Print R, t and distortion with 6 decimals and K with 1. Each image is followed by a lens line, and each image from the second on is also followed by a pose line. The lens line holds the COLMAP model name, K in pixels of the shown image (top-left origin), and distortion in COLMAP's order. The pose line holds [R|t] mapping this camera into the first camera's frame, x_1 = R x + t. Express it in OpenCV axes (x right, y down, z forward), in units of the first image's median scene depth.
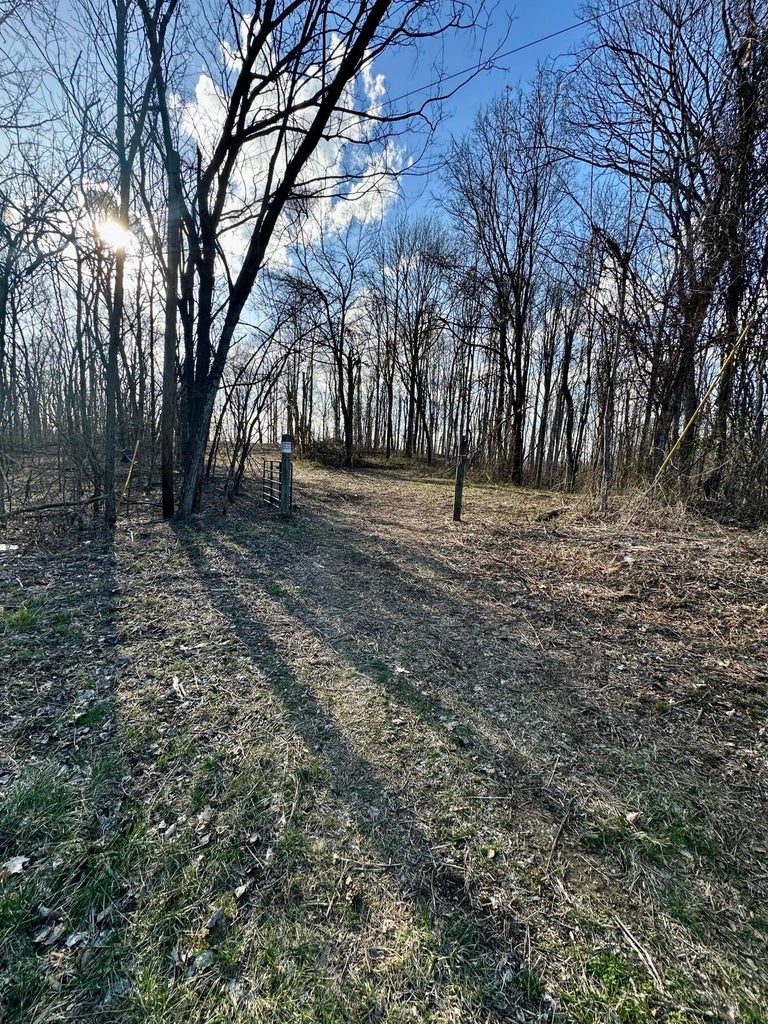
lens RADIAL K [[410.4, 0, 384.6], [0, 410.4, 512.5], [0, 0, 1]] dist [0.000448, 0.000005]
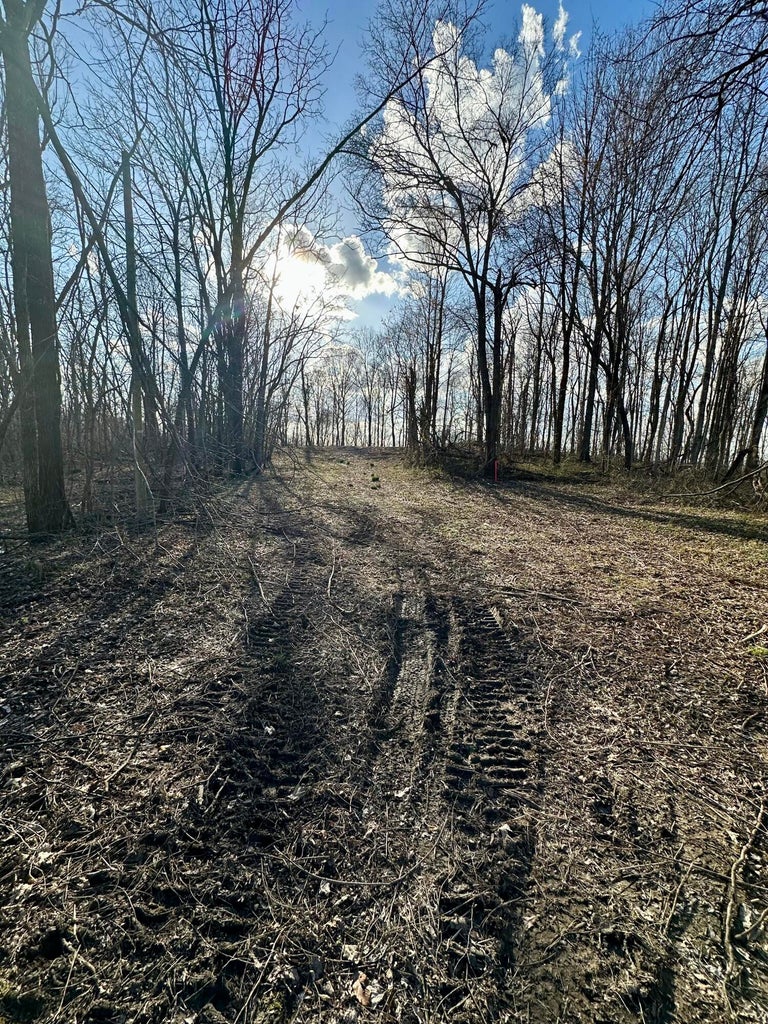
lens RADIAL K [[410.4, 0, 382.9], [0, 410.4, 515.3], [0, 0, 1]] dist [0.000448, 0.000005]
pose [[0.940555, 0.037971, -0.337513, -0.030328], [-0.042337, 0.999088, -0.005582, -0.048438], [0.336993, 0.019540, 0.941304, 0.393651]]
